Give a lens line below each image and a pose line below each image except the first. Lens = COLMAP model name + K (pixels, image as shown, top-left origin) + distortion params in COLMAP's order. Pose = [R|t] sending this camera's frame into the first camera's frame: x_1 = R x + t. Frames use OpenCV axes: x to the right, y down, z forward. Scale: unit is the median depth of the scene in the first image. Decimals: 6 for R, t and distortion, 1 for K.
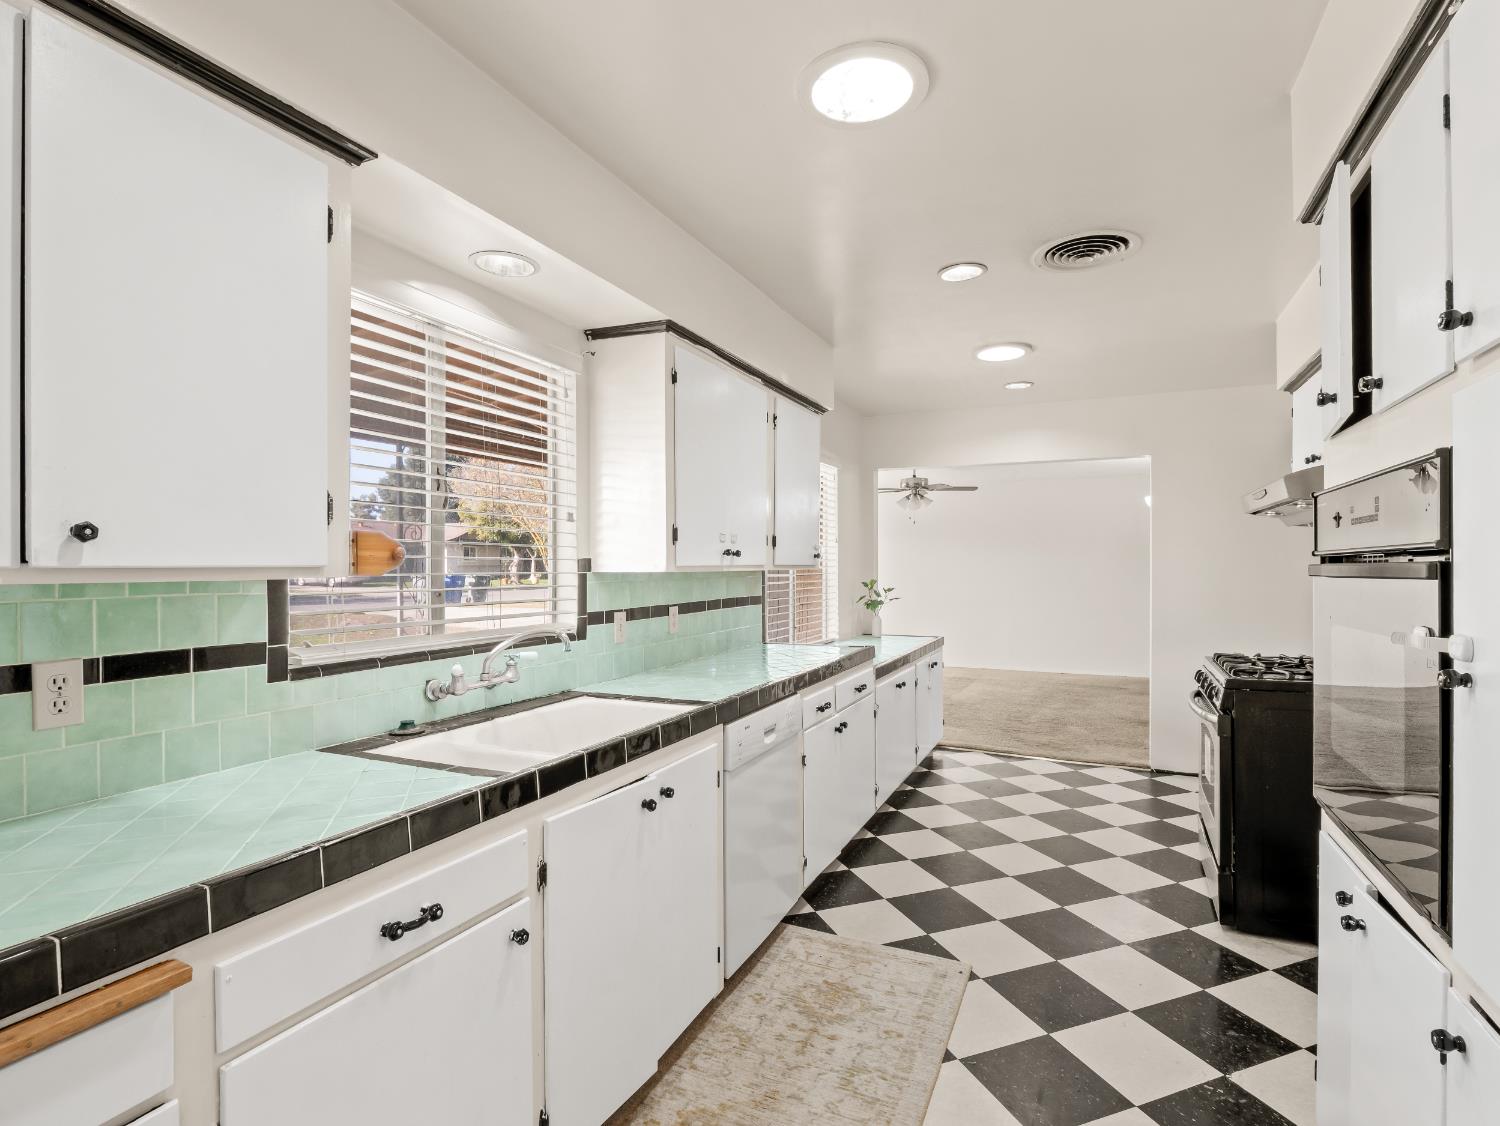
lens RADIAL K [[723.6, 0, 759.6], [0, 723.6, 563.3], [0, 0, 1]] dist [-0.009262, -0.000326]
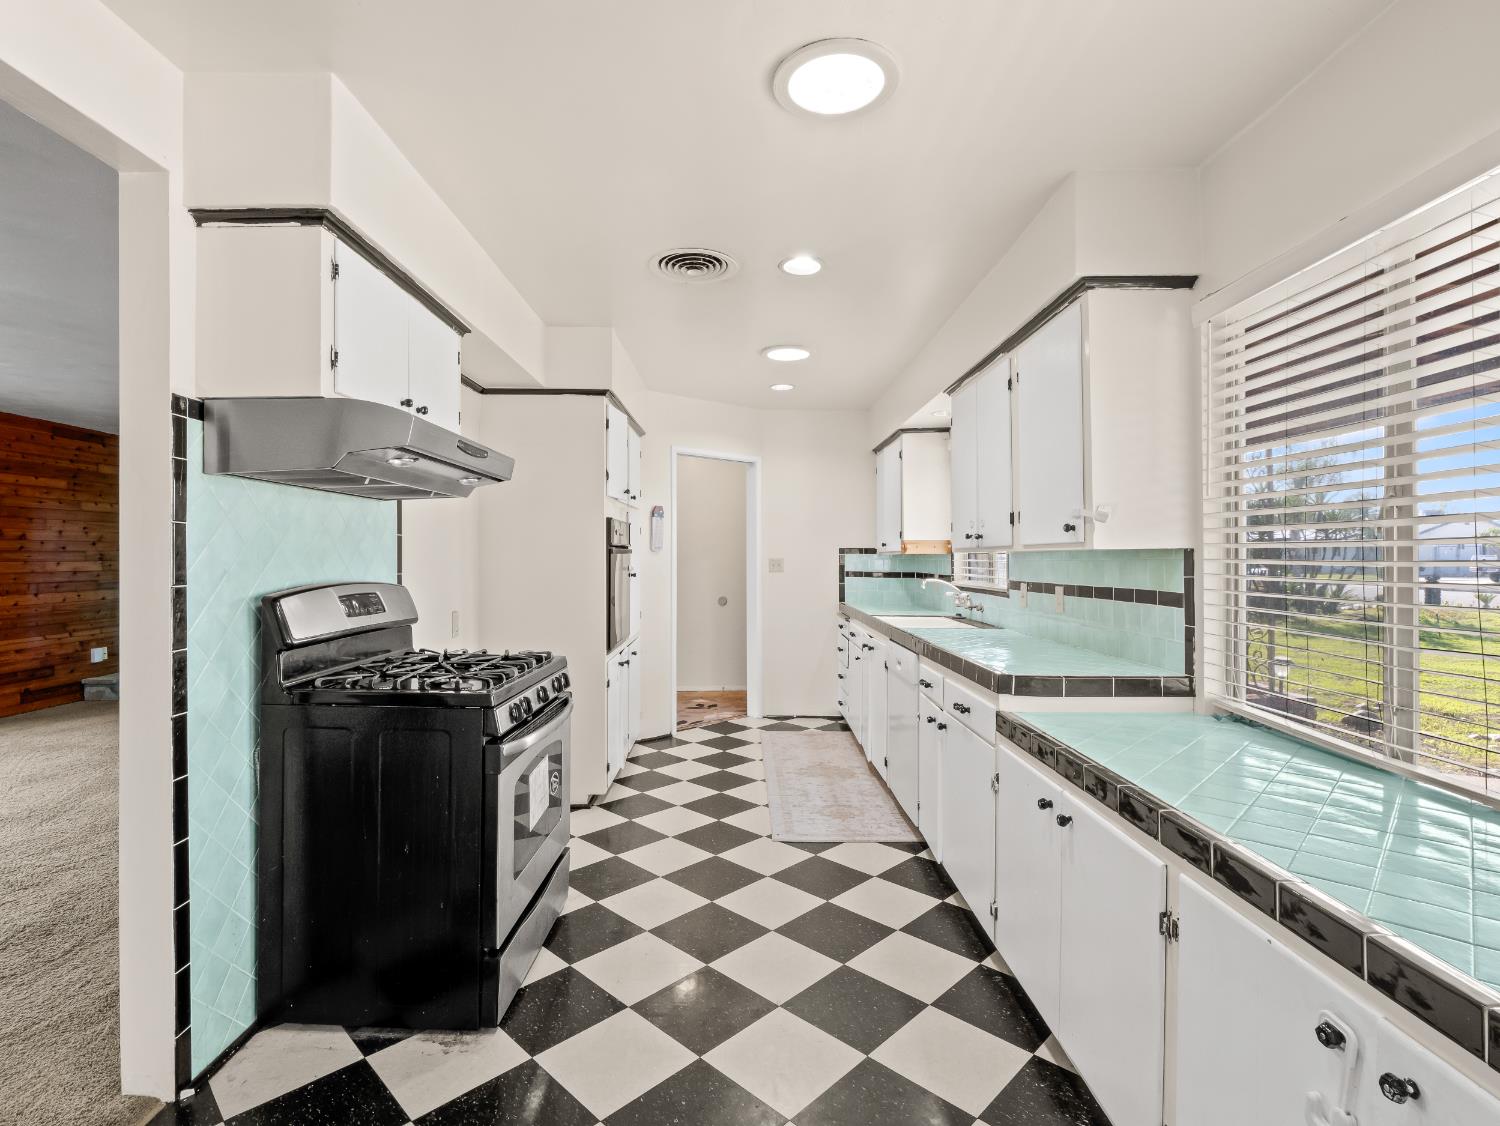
lens RADIAL K [[776.5, 0, 747.7], [0, 776.5, 558.3], [0, 0, 1]] dist [-0.000741, -0.000259]
pose [[-0.903705, -0.000795, -0.428155, 0.950670], [0.000599, 0.999995, -0.003121, 0.028710], [0.428156, -0.003077, -0.903700, 2.270785]]
